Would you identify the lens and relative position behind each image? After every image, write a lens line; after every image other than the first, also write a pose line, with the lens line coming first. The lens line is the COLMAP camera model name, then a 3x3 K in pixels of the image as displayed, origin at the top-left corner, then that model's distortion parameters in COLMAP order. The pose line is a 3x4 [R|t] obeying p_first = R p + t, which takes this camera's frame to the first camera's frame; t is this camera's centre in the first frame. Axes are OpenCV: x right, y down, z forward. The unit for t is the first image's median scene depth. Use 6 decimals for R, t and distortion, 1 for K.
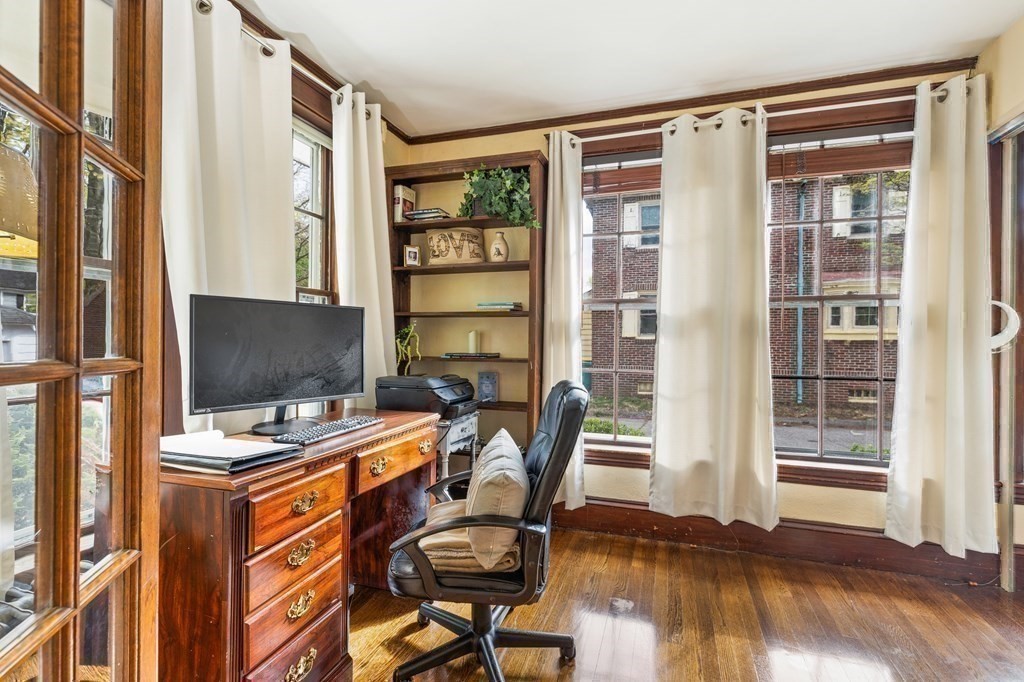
lens RADIAL K [[458.4, 0, 520.9], [0, 458.4, 342.0], [0, 0, 1]] dist [0.002349, 0.000264]
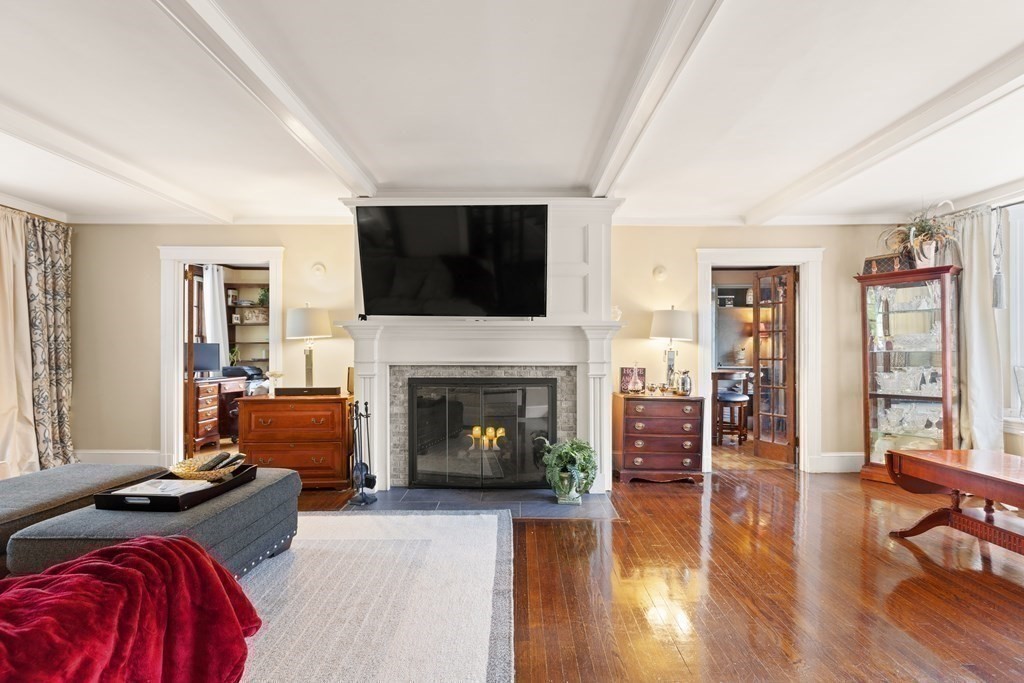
lens RADIAL K [[463.5, 0, 510.7], [0, 463.5, 353.7], [0, 0, 1]] dist [0.002342, 0.000335]
pose [[0.955161, -0.005992, 0.296027, 0.430698], [0.006896, 0.999974, -0.002011, 0.011825], [-0.296008, 0.003962, 0.955177, -1.810097]]
